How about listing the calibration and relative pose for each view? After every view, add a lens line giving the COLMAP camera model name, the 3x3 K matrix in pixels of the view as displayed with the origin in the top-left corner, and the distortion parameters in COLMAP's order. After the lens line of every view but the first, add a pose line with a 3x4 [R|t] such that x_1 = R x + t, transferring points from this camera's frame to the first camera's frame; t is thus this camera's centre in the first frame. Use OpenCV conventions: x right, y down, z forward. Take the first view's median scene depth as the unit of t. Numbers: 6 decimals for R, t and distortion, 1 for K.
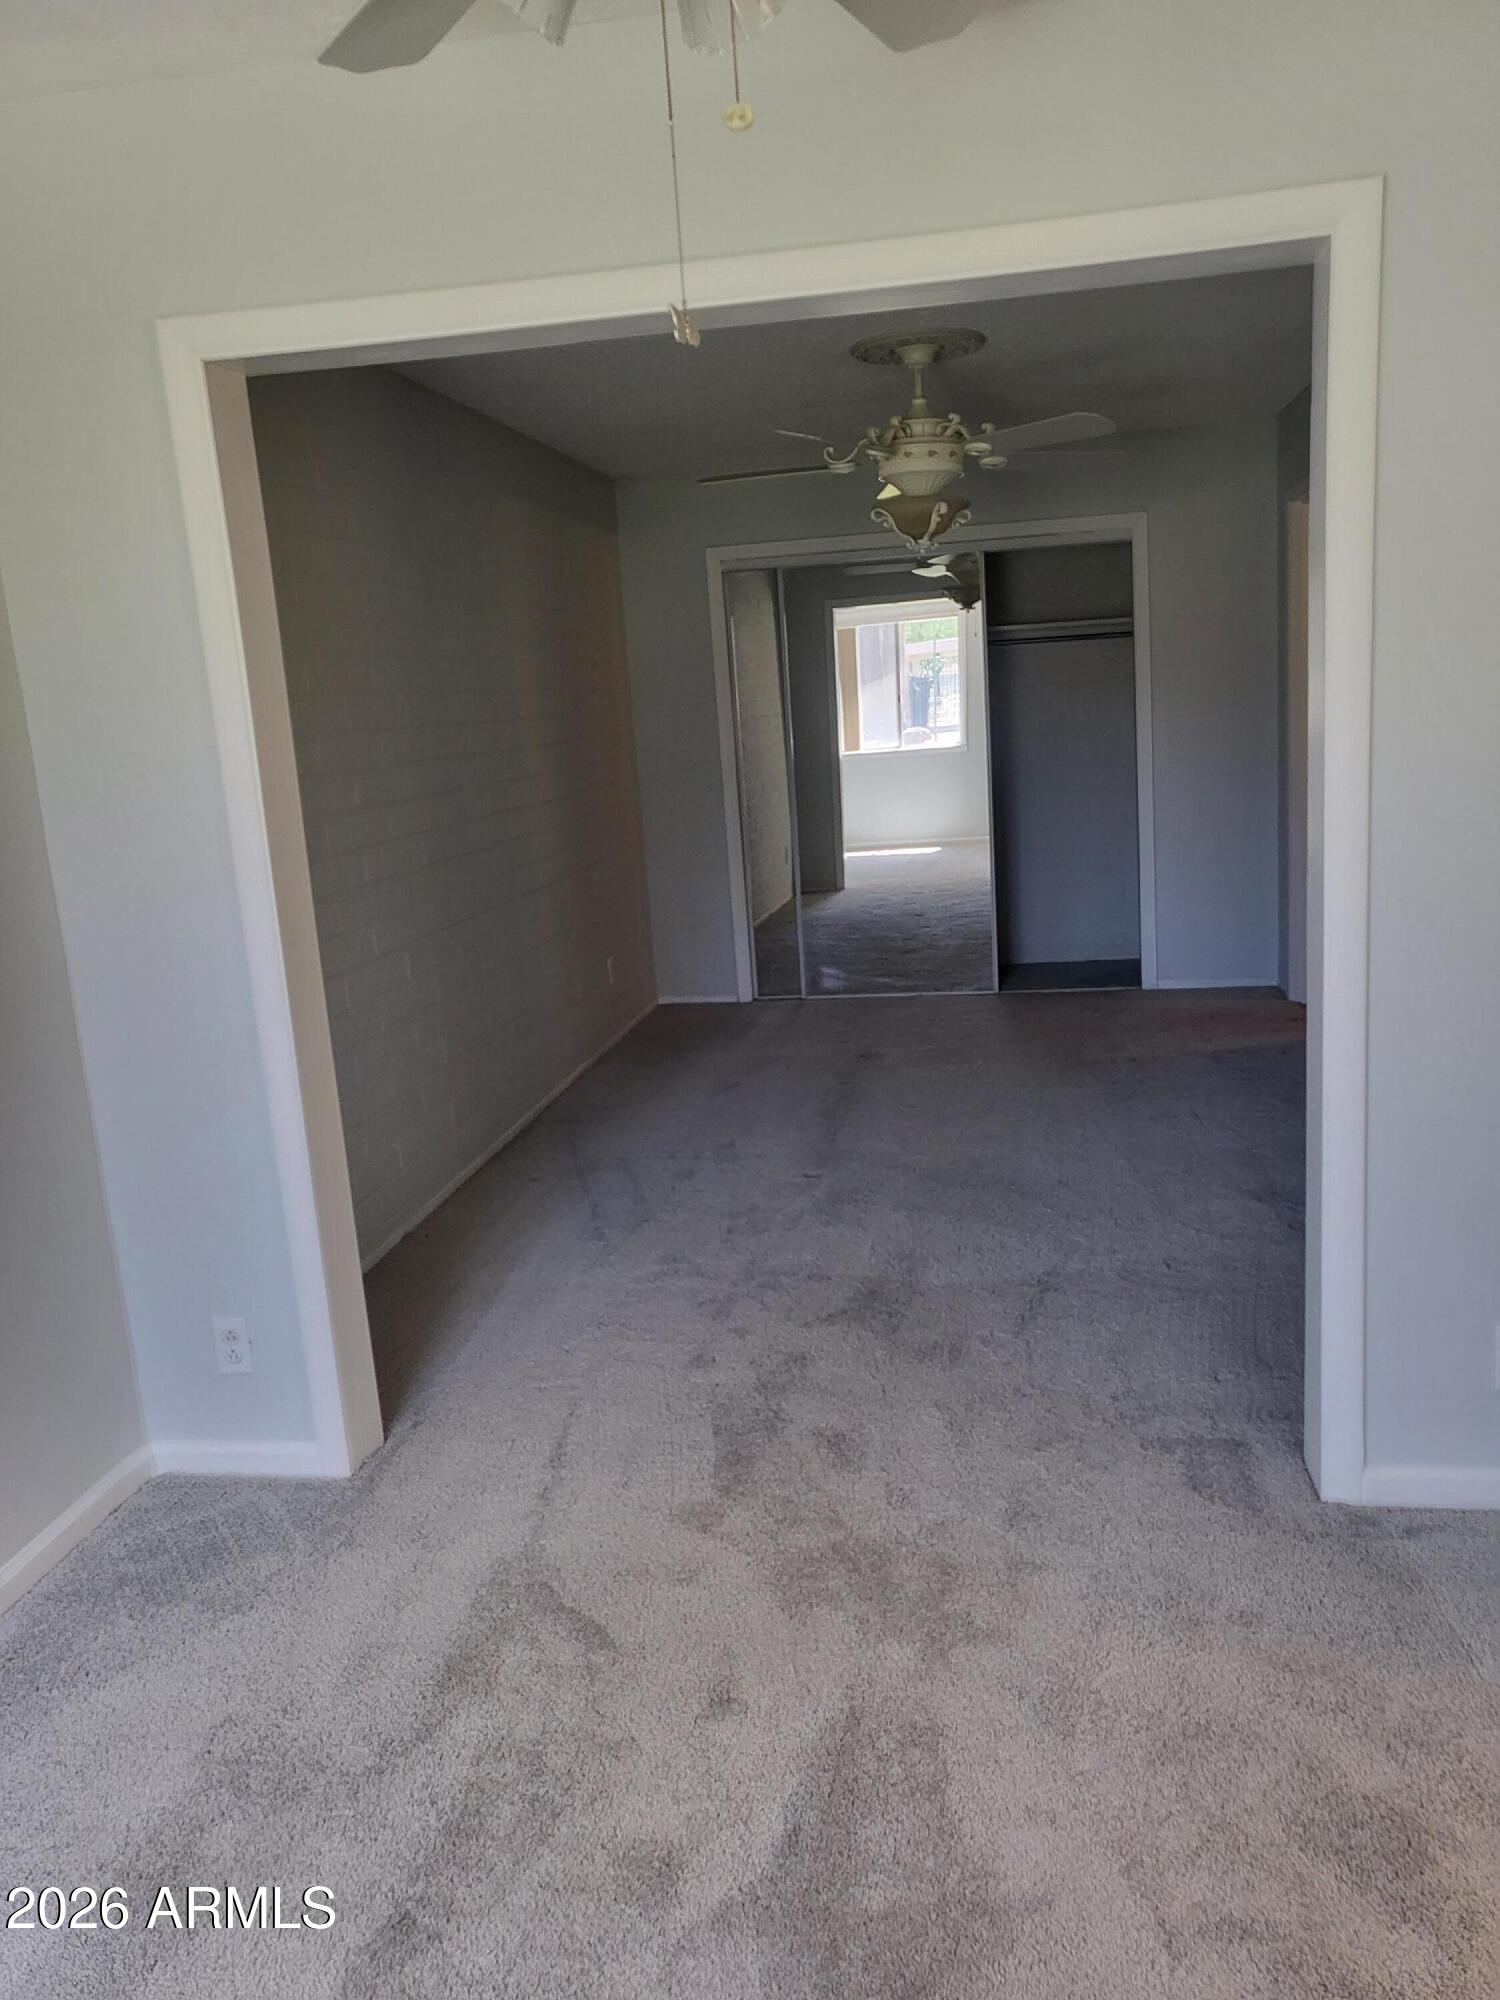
lens RADIAL K [[1518.2, 0, 761.3], [0, 1518.2, 1003.1], [0, 0, 1]] dist [0.008198, 0.051607]
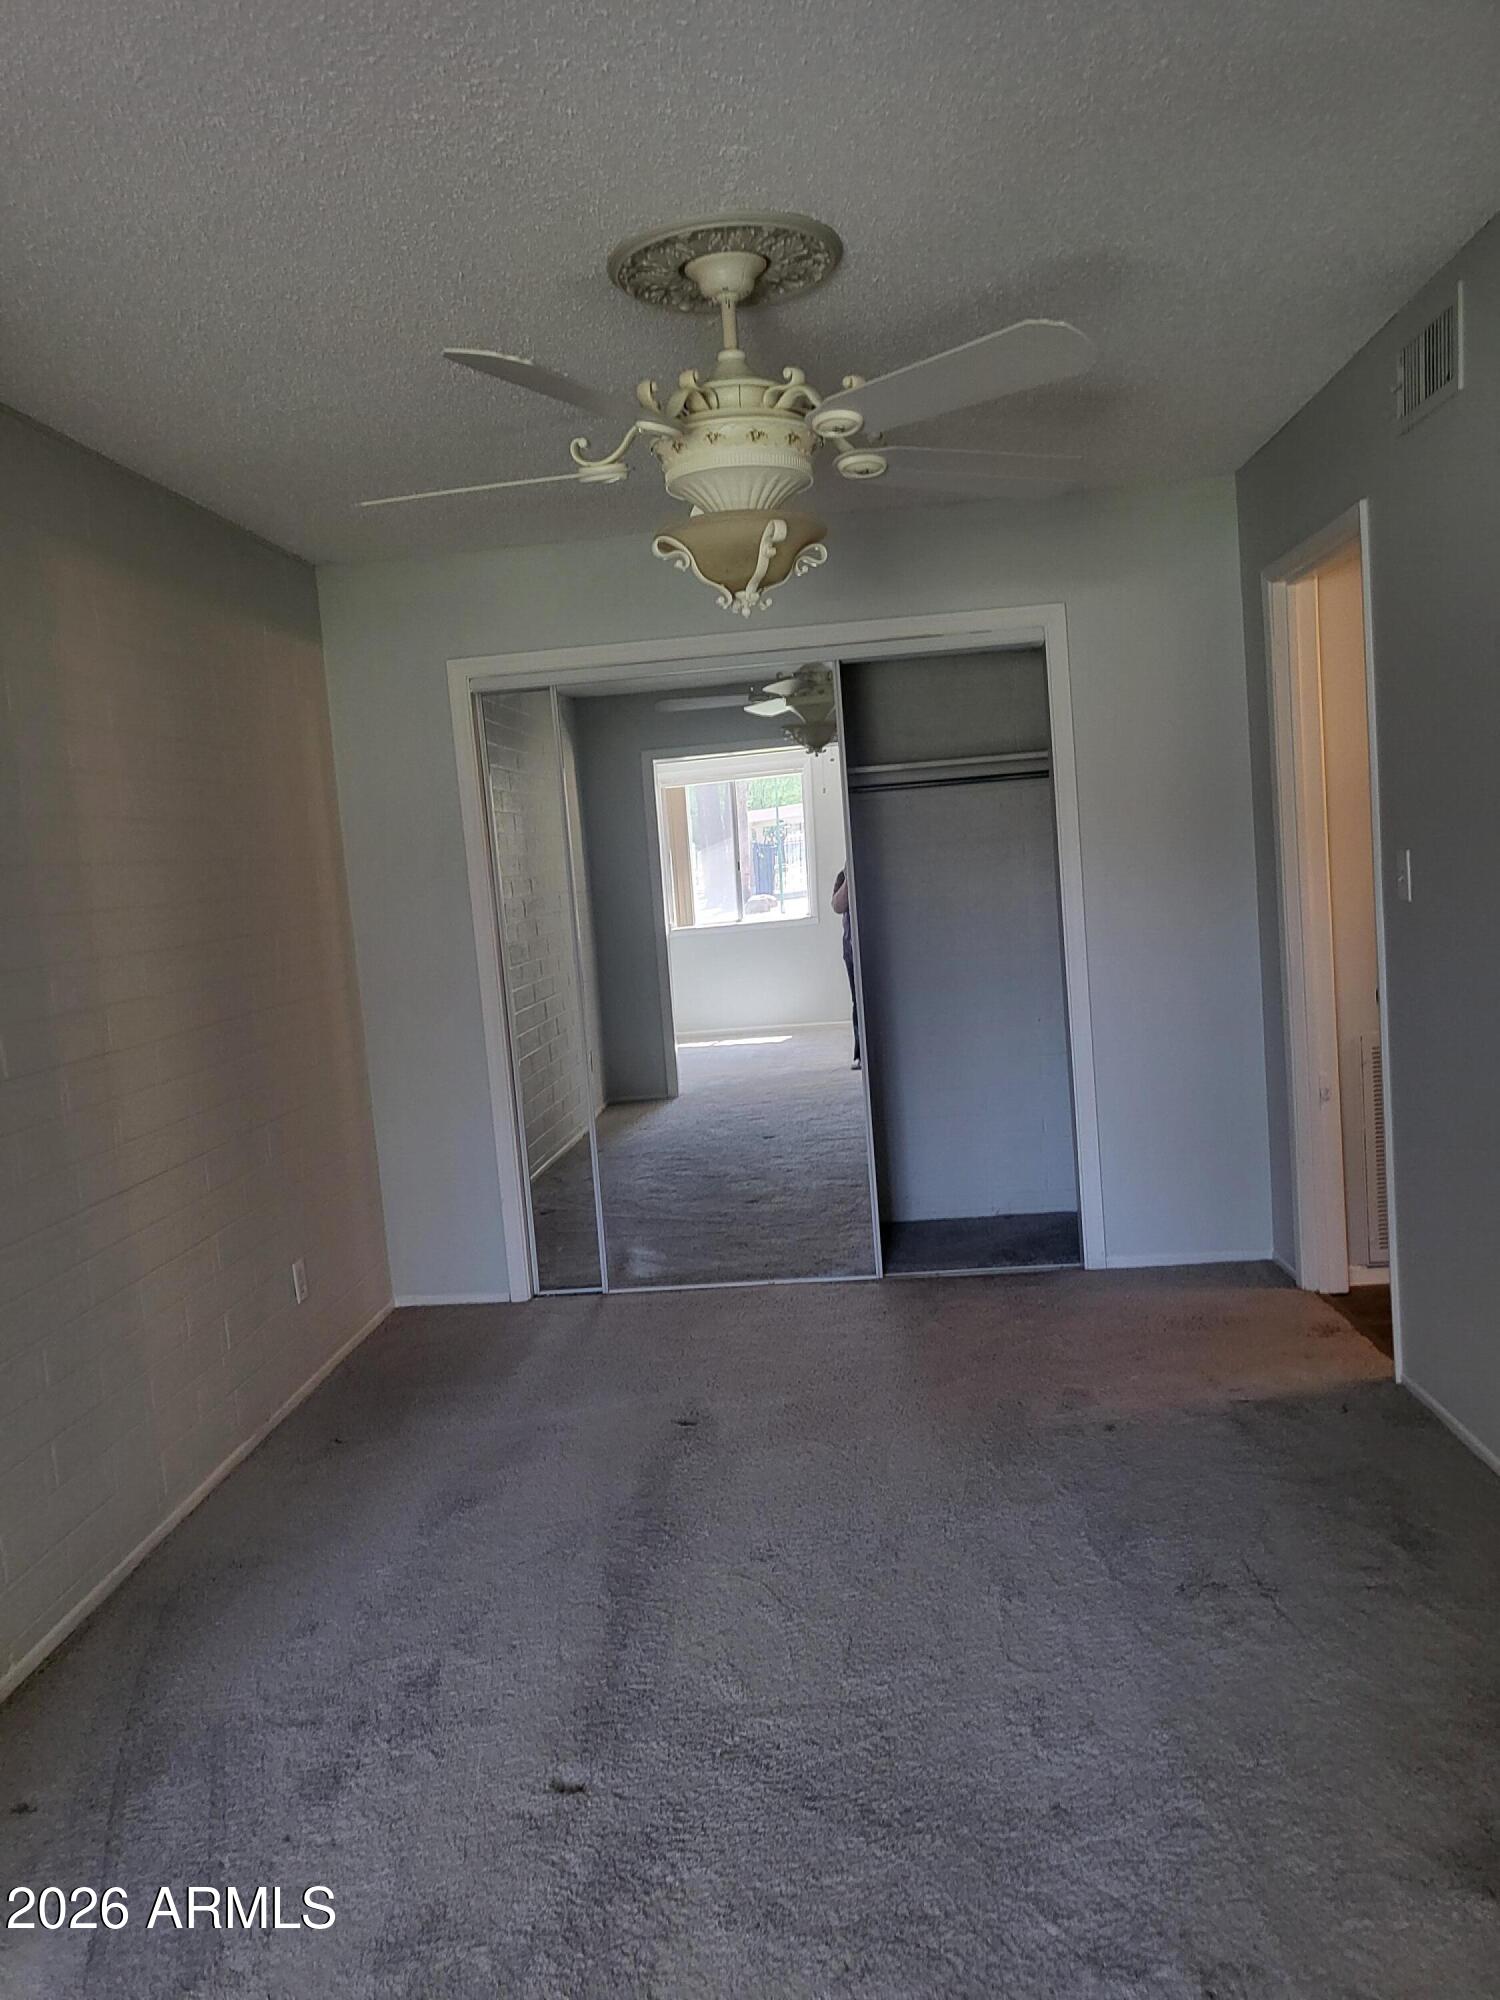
lens RADIAL K [[1518.2, 0, 745.3], [0, 1518.2, 997.5], [0, 0, 1]] dist [0.008198, 0.051607]
pose [[0.995959, -0.021841, 0.087113, 0.035544], [0.031457, 0.993368, -0.110589, -0.060615], [-0.084120, 0.112882, 0.990041, 0.302836]]
